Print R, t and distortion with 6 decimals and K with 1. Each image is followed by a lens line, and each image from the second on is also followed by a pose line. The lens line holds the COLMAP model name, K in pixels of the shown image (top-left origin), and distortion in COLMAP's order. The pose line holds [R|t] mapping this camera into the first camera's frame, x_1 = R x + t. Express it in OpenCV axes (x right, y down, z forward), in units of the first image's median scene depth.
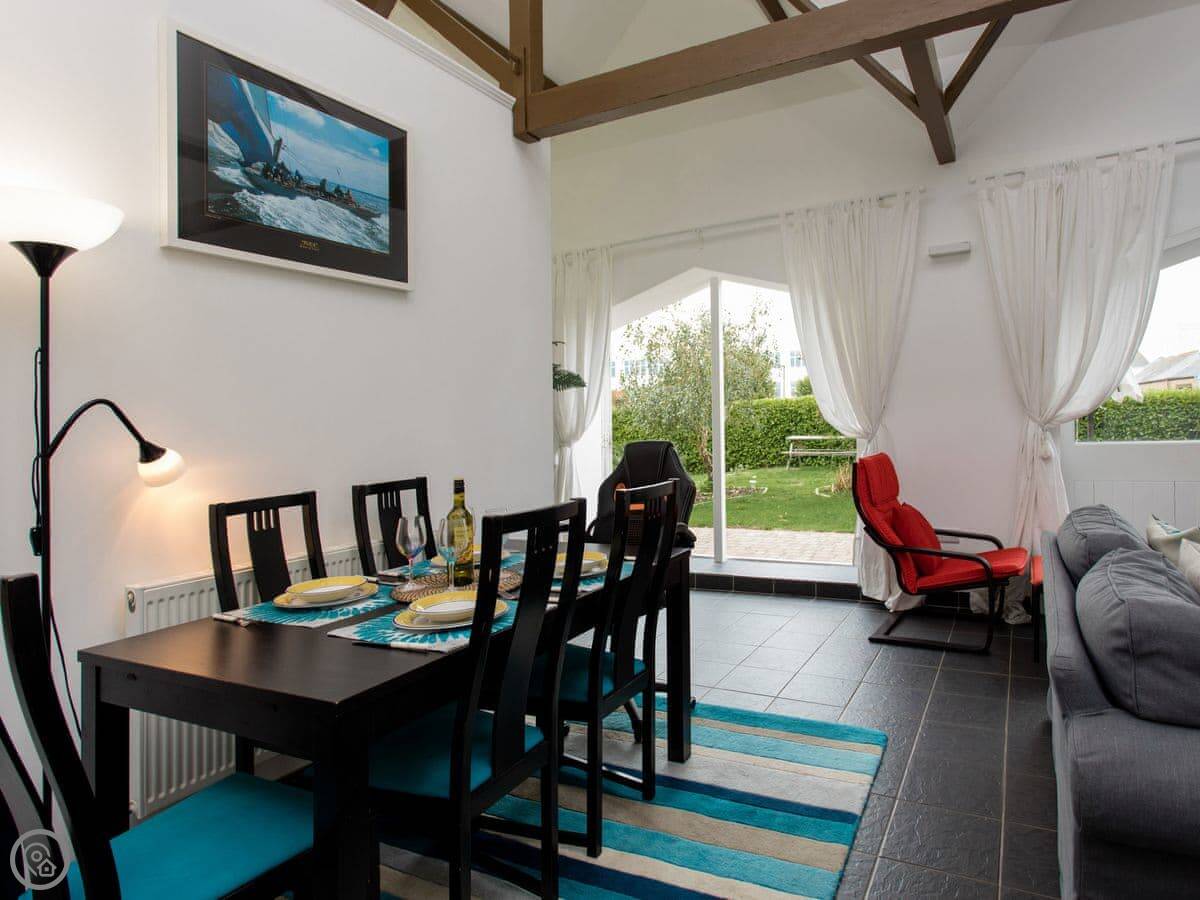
lens RADIAL K [[678.2, 0, 703.3], [0, 678.2, 424.3], [0, 0, 1]] dist [0.003683, 0.001047]
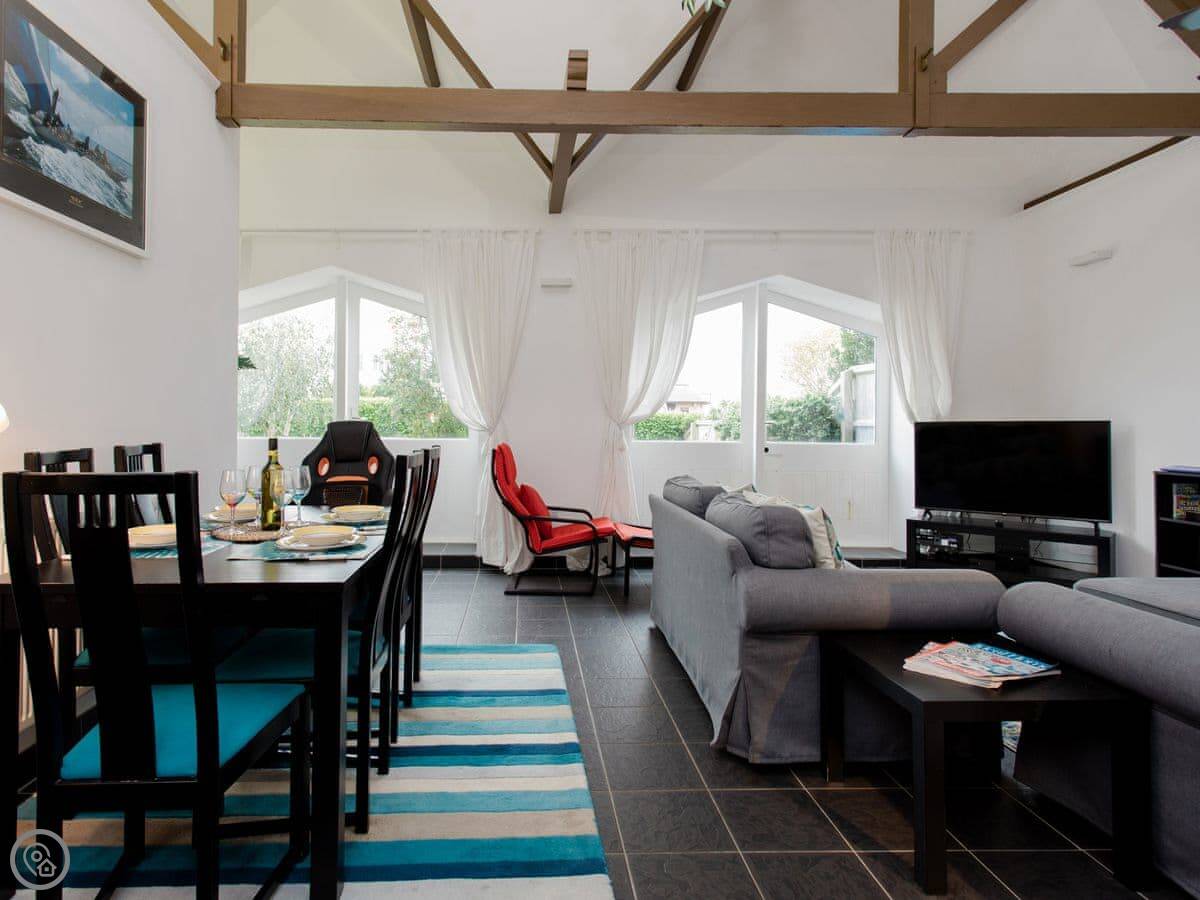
lens RADIAL K [[676.8, 0, 546.9], [0, 676.8, 419.1], [0, 0, 1]] dist [0.019959, -0.000285]
pose [[0.889782, 0.044316, 0.454230, -0.393083], [-0.035613, 0.998982, -0.027701, 0.054491], [-0.454995, 0.008471, 0.890454, -0.190537]]
